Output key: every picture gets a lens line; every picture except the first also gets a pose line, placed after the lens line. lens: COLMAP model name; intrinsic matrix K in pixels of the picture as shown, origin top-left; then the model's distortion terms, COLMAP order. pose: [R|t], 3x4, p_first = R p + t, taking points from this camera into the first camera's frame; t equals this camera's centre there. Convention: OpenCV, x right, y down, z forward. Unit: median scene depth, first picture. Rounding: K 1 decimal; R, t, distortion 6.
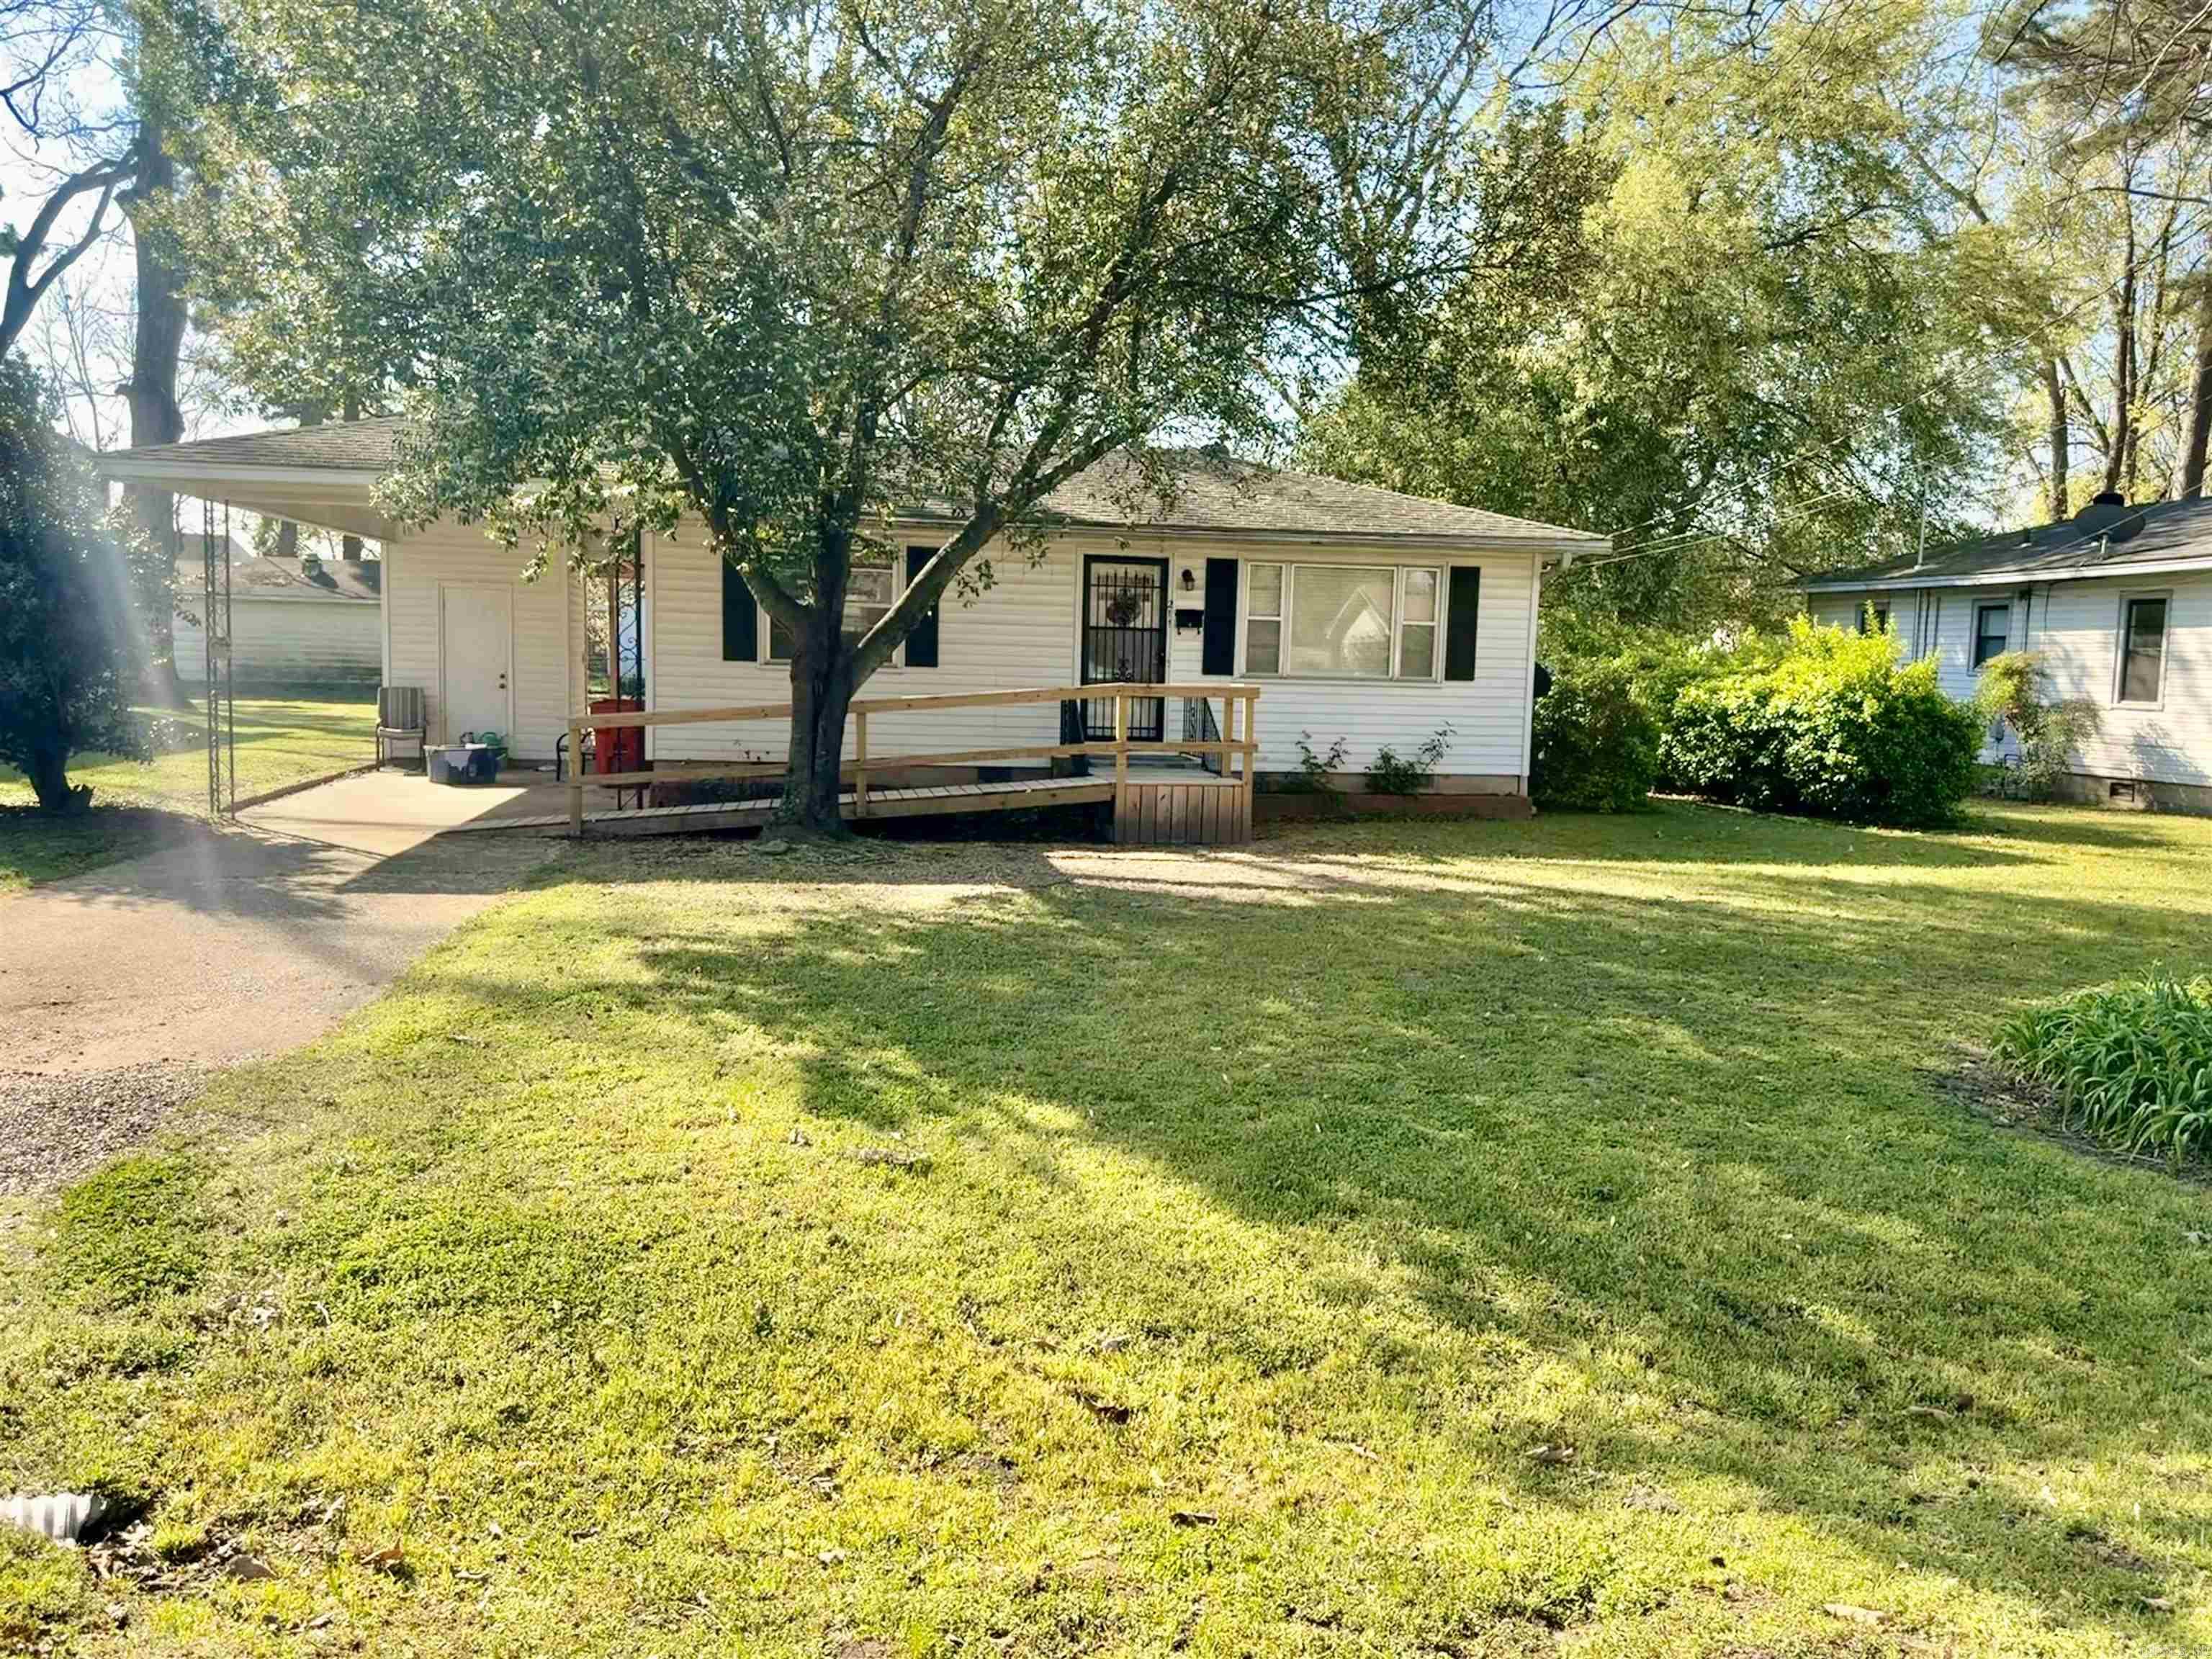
lens RADIAL K [[1731.6, 0, 1107.1], [0, 1731.6, 822.8], [0, 0, 1]] dist [0.030593, -0.019913]
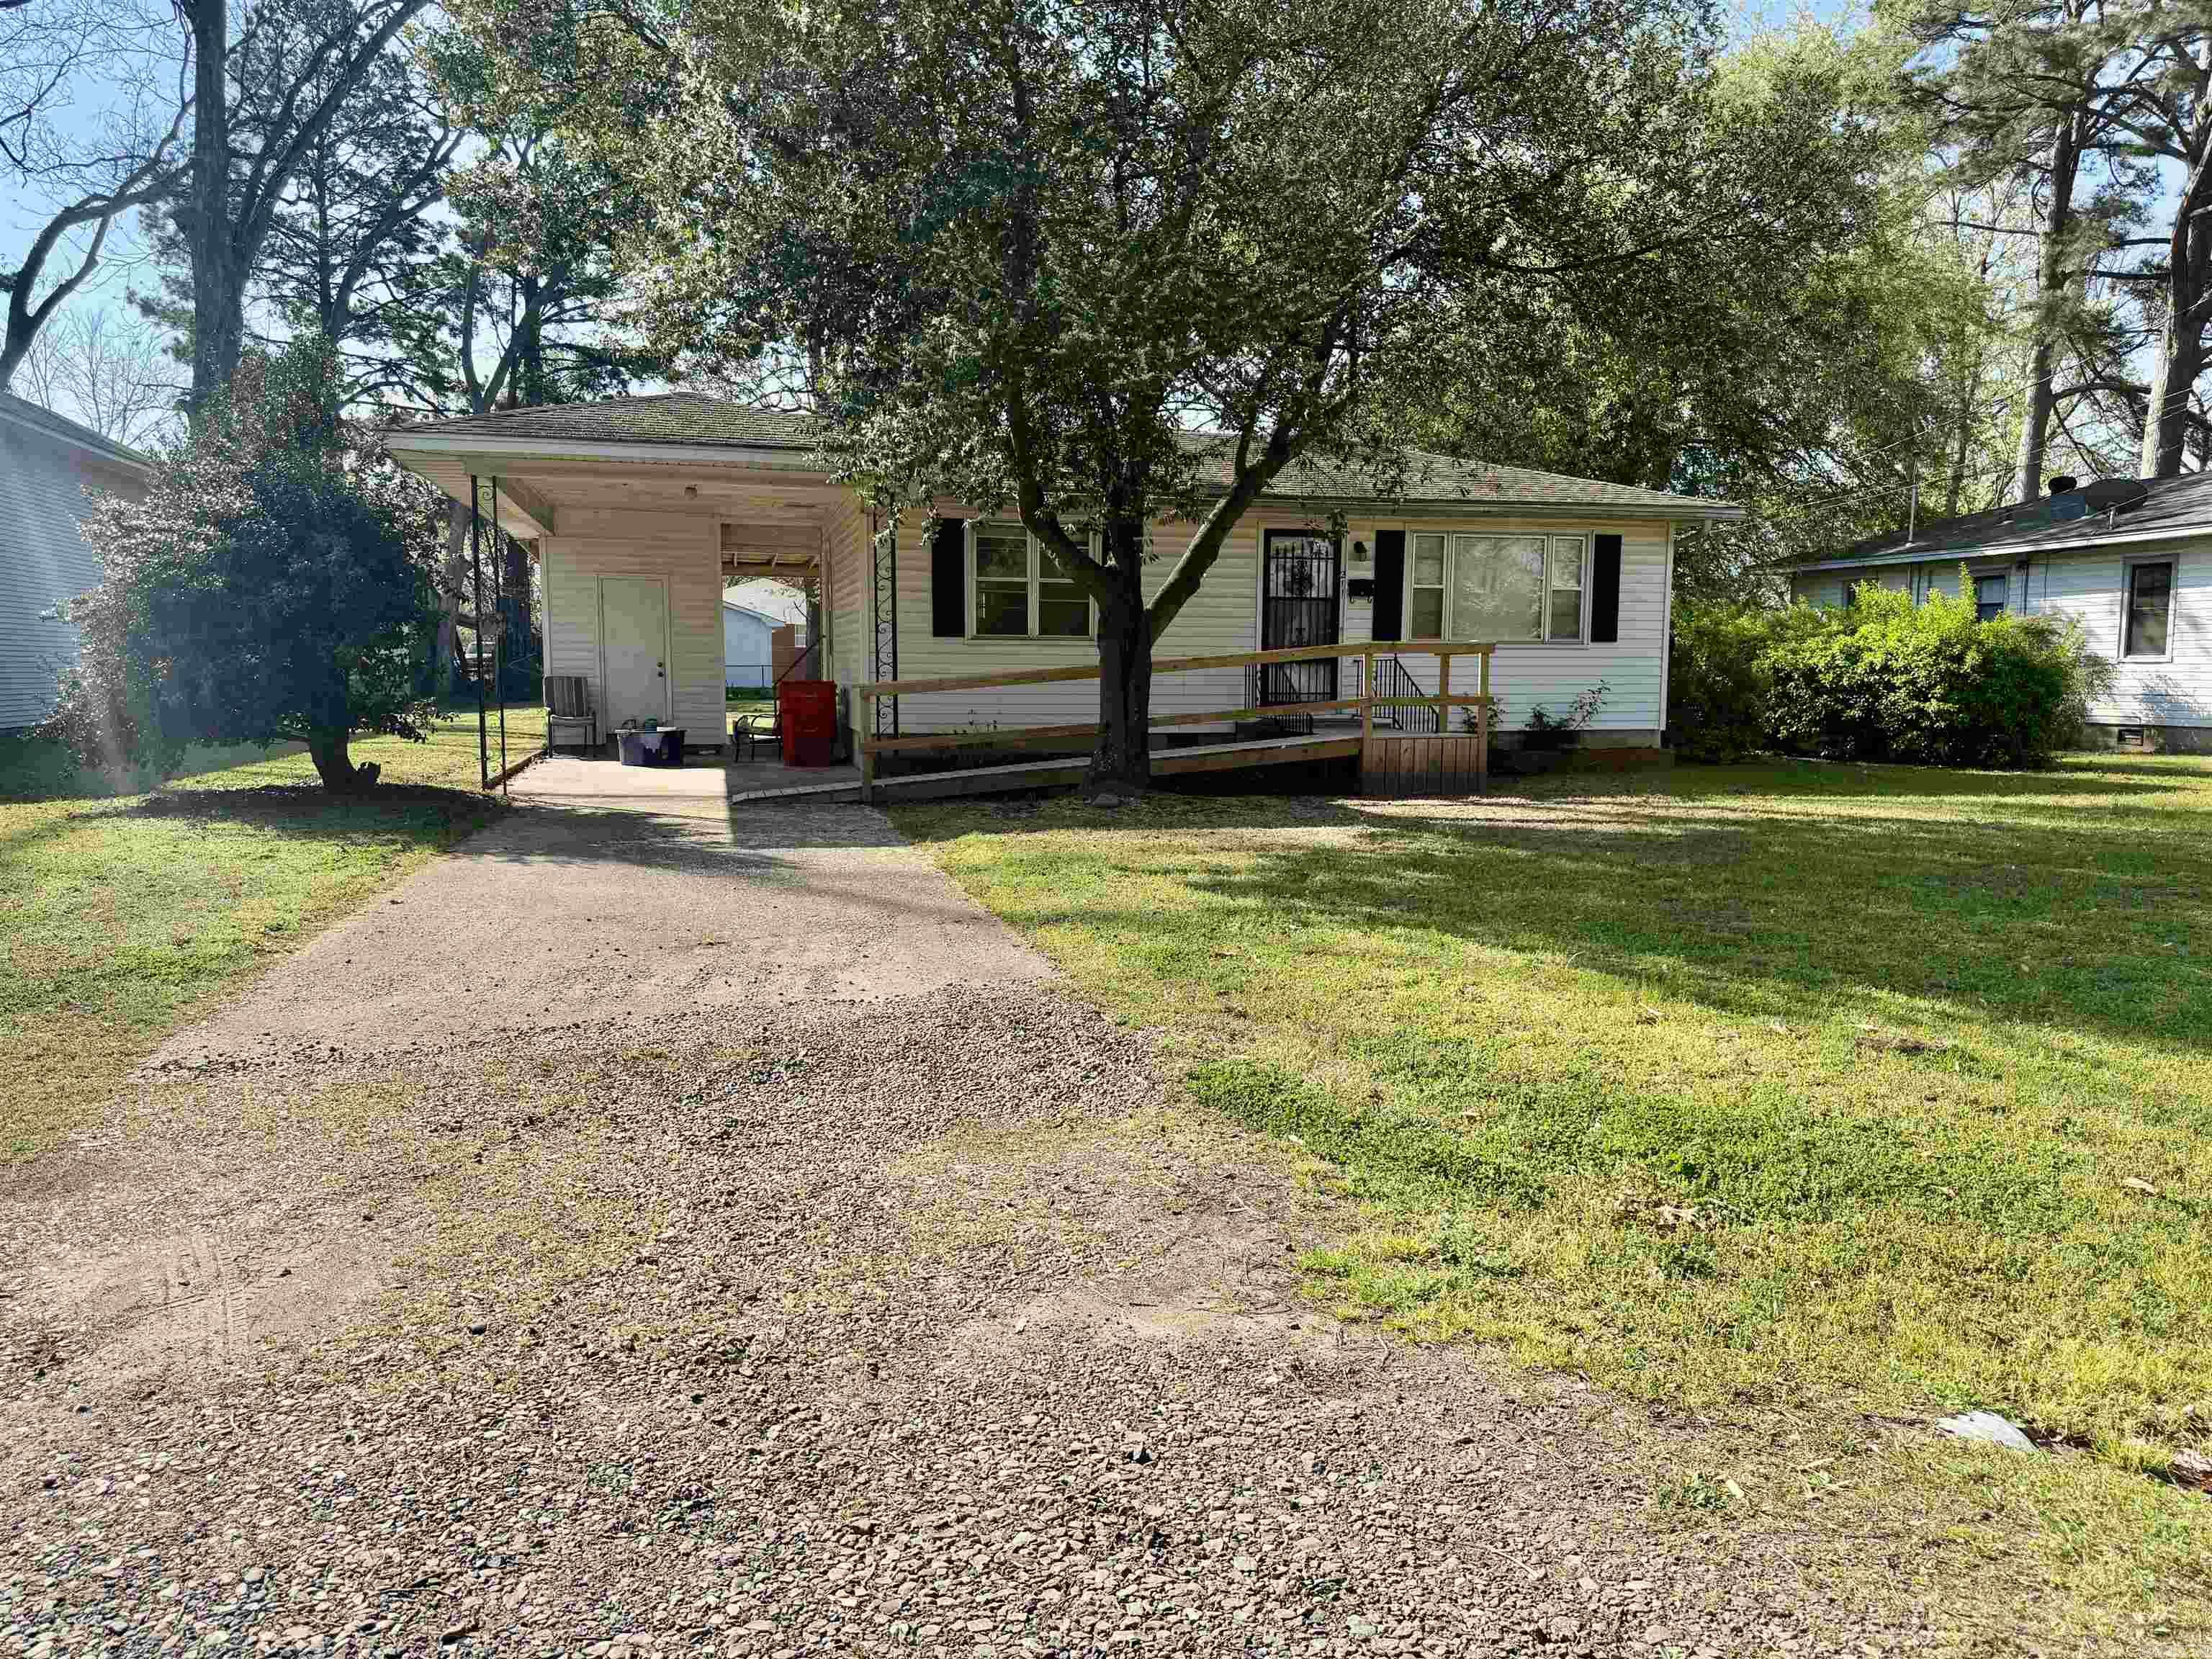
lens RADIAL K [[1566.9, 0, 1101.2], [0, 1566.9, 849.7], [0, 0, 1]] dist [0.036889, -0.039756]
pose [[0.996585, -0.030796, 0.076622, -0.181735], [0.029312, 0.999362, 0.020415, 0.016601], [-0.077202, -0.018100, 0.996851, 0.052488]]
